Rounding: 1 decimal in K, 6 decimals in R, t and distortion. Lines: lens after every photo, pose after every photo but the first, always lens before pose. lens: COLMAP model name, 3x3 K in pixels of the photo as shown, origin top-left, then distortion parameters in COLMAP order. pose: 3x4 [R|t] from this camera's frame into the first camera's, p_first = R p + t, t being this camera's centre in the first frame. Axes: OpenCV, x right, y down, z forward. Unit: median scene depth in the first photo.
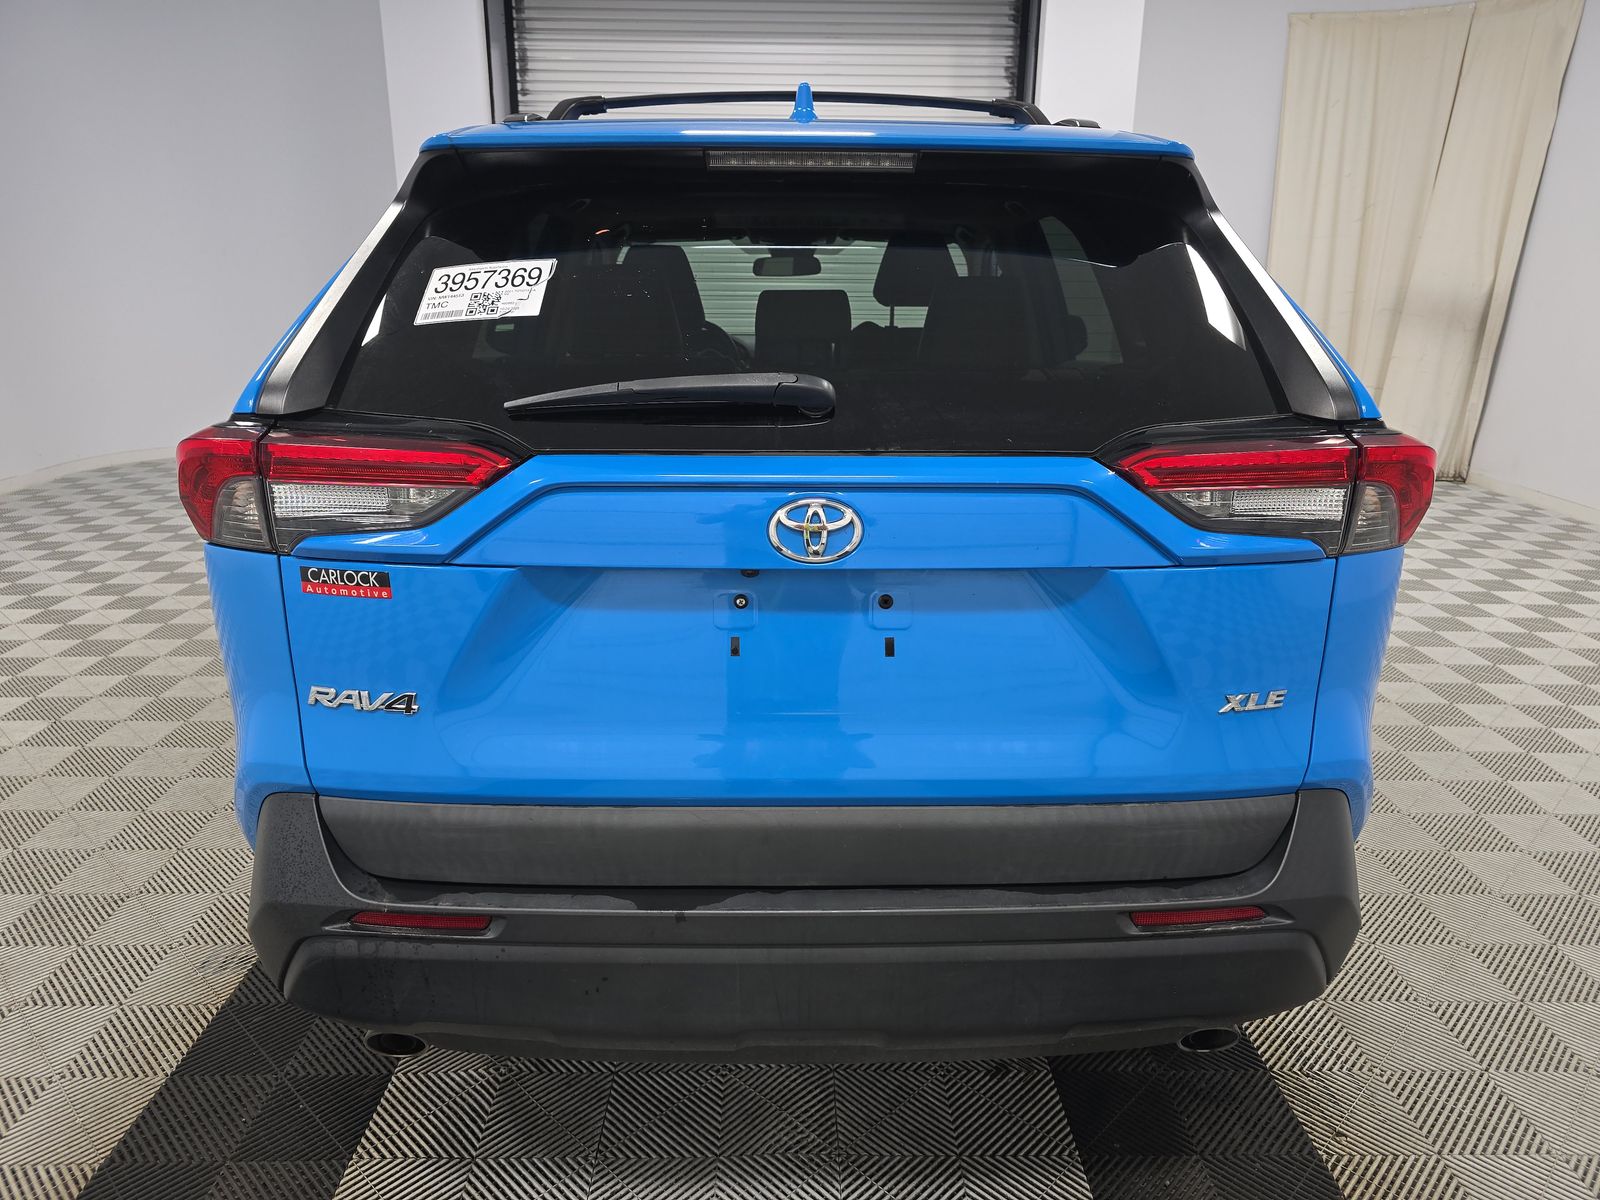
lens RADIAL K [[1083.1, 0, 800.1], [0, 1083.1, 602.0], [0, 0, 1]] dist [0.024397, -0.004776]
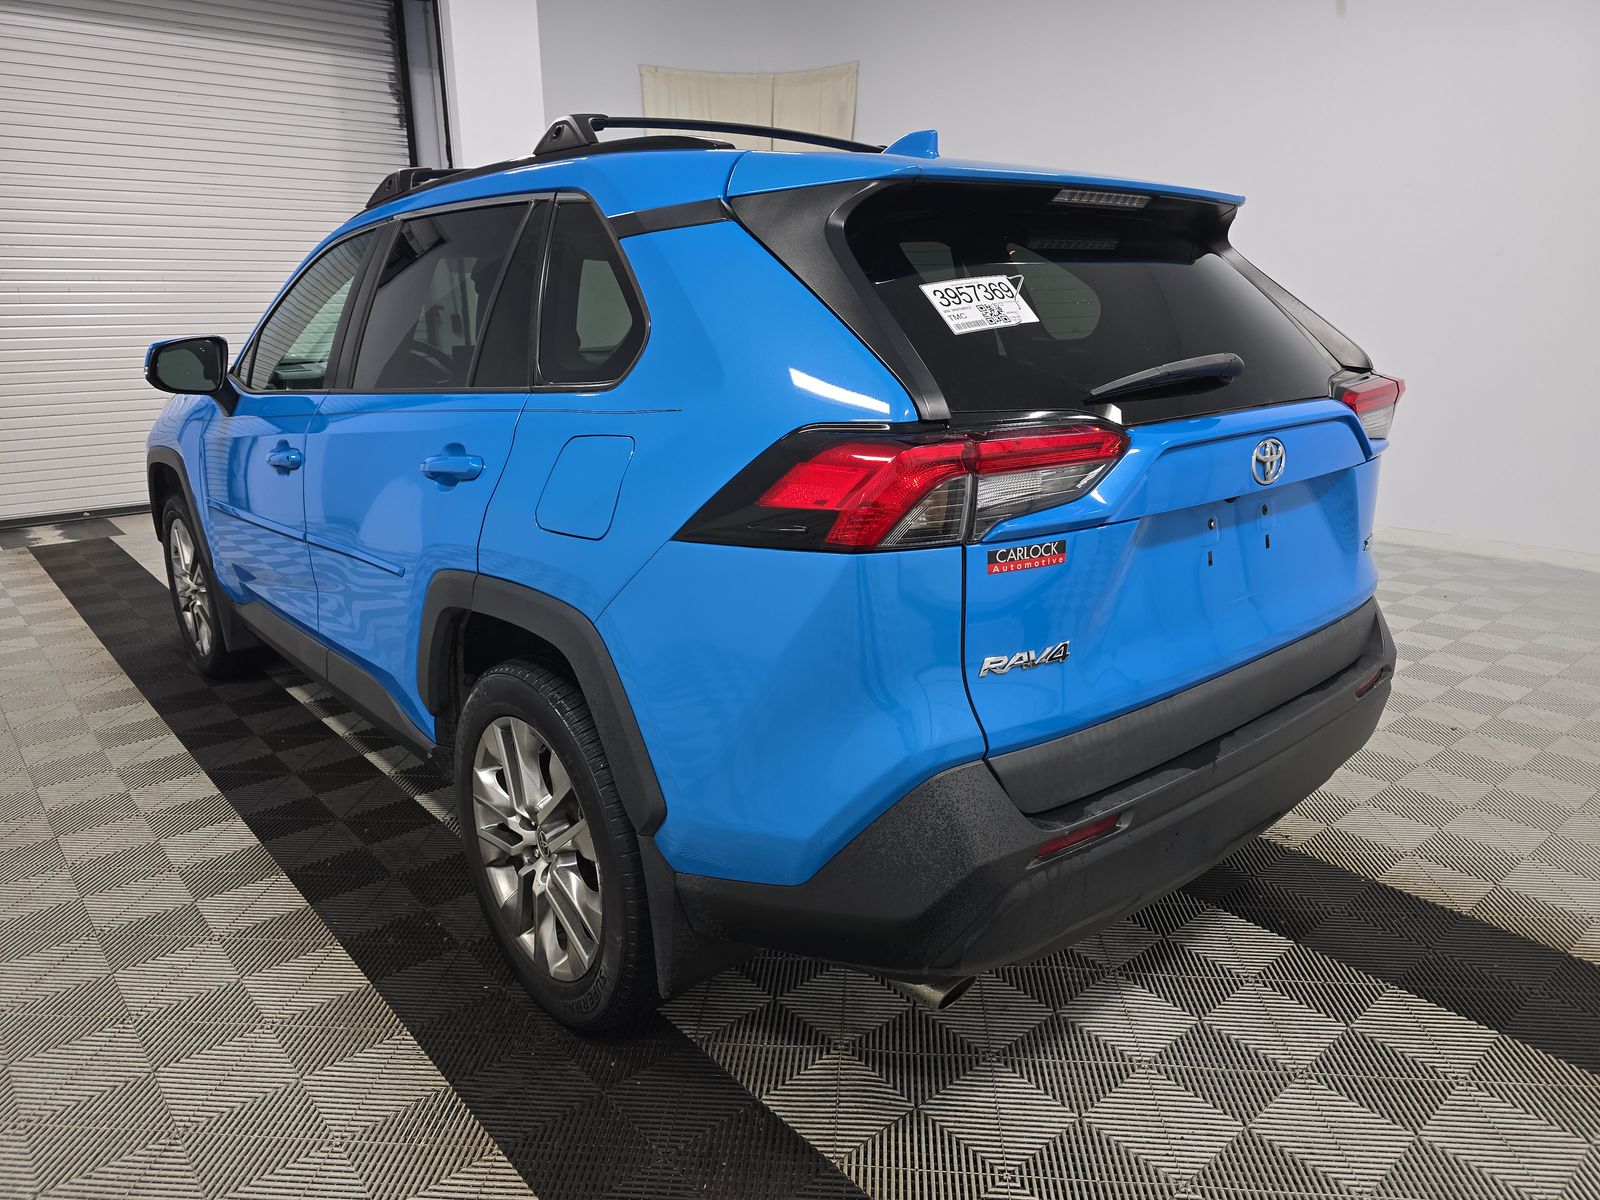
lens RADIAL K [[1083.1, 0, 801.6], [0, 1083.1, 603.9], [0, 0, 1]] dist [0.024397, -0.004776]
pose [[0.773897, -0.190753, 0.603902, -1.228395], [0.200031, 0.978371, 0.052696, -0.072761], [-0.600892, 0.080017, 0.795315, 0.222960]]
